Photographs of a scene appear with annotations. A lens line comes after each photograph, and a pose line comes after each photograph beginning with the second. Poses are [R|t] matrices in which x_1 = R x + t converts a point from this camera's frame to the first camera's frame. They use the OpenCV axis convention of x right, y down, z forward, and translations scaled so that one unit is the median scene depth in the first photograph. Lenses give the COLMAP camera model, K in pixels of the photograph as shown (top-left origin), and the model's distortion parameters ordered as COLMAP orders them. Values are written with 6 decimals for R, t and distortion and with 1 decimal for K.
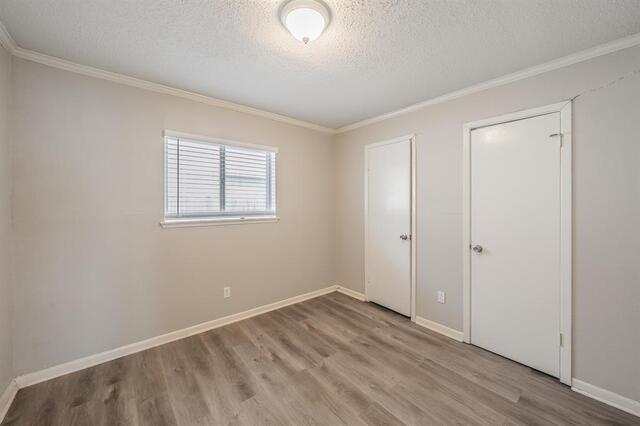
lens RADIAL K [[243.9, 0, 334.4], [0, 243.9, 208.5], [0, 0, 1]] dist [0.000128, 0.000043]
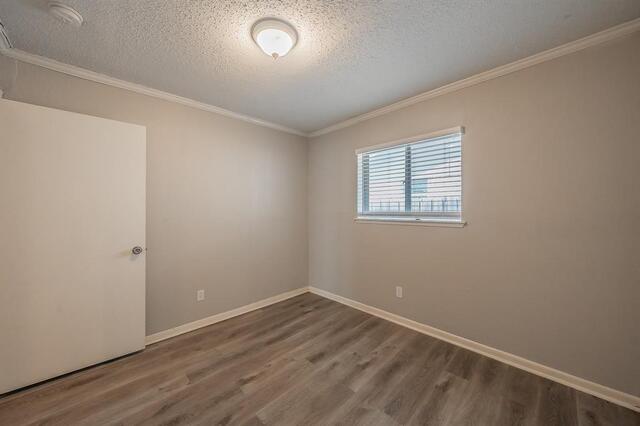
lens RADIAL K [[247.7, 0, 313.5], [0, 247.7, 211.5], [0, 0, 1]] dist [-0.000734, -0.000009]
pose [[0.018110, 0.015008, -0.999723, 0.631794], [-0.001070, 0.999887, 0.014991, -0.003076], [0.999835, 0.000798, 0.018124, 0.700226]]
